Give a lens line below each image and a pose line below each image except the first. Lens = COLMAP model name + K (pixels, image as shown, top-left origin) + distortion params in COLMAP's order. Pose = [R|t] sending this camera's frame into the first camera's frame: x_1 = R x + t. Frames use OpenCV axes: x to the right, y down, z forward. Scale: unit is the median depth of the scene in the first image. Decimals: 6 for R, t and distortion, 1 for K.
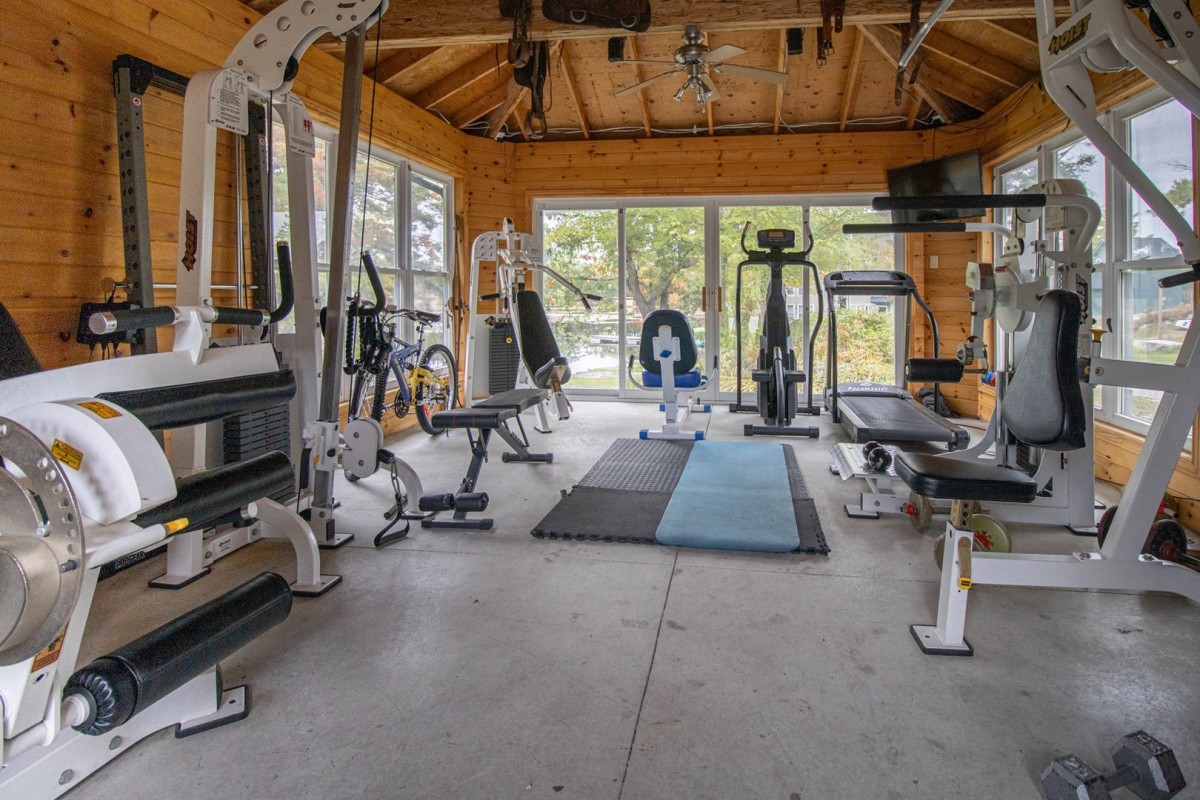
lens RADIAL K [[619.0, 0, 601.6], [0, 619.0, 305.3], [0, 0, 1]] dist [0.000135, -0.020881]
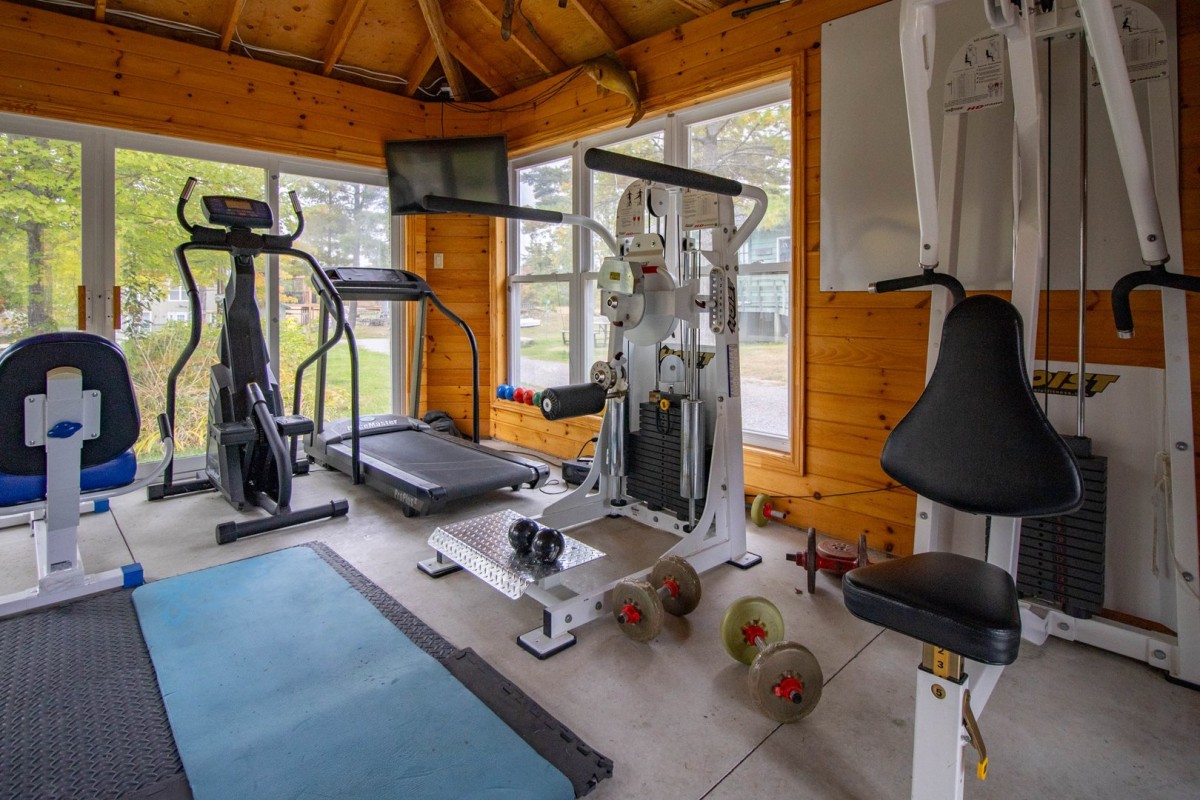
lens RADIAL K [[619.0, 0, 601.6], [0, 619.0, 305.3], [0, 0, 1]] dist [0.000135, -0.020881]
pose [[0.550357, -0.006385, 0.834905, -0.044663], [0.011844, 0.999930, -0.000160, -0.006862], [-0.834845, 0.009977, 0.550394, 0.347130]]
